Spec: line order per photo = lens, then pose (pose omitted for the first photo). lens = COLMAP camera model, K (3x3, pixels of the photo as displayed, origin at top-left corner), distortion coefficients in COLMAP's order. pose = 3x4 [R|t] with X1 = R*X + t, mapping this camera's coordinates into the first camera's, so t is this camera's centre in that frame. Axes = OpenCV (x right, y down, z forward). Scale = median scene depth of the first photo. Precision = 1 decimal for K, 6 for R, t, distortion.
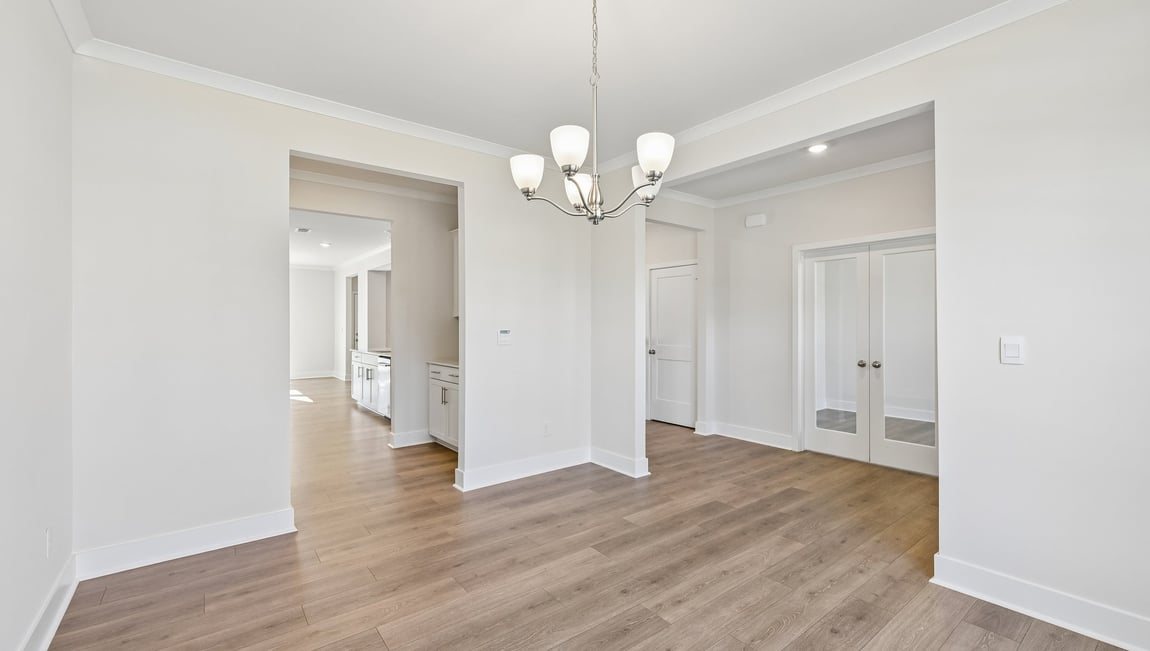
lens RADIAL K [[476.9, 0, 569.2], [0, 476.9, 321.8], [0, 0, 1]] dist [0.000163, 0.000086]
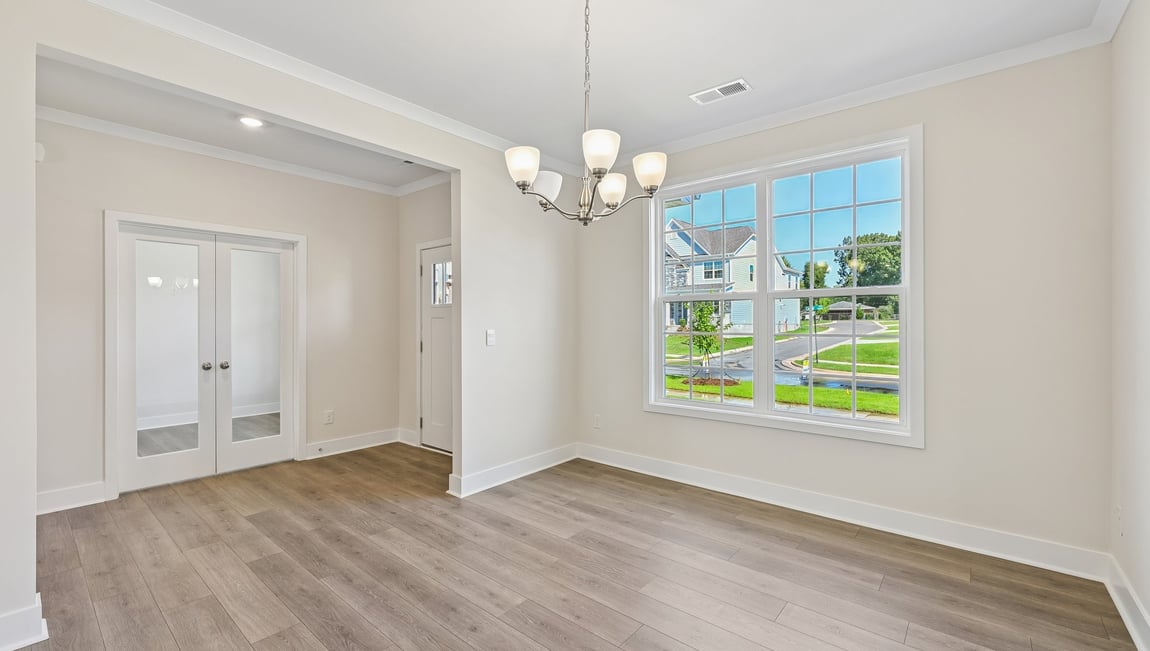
lens RADIAL K [[476.9, 0, 570.9], [0, 476.9, 324.8], [0, 0, 1]] dist [0.000163, 0.000086]
pose [[-0.206705, -0.003104, 0.978398, -0.534180], [-0.006347, 0.999978, 0.001832, 0.005858], [-0.978383, -0.005831, -0.206720, 0.700628]]
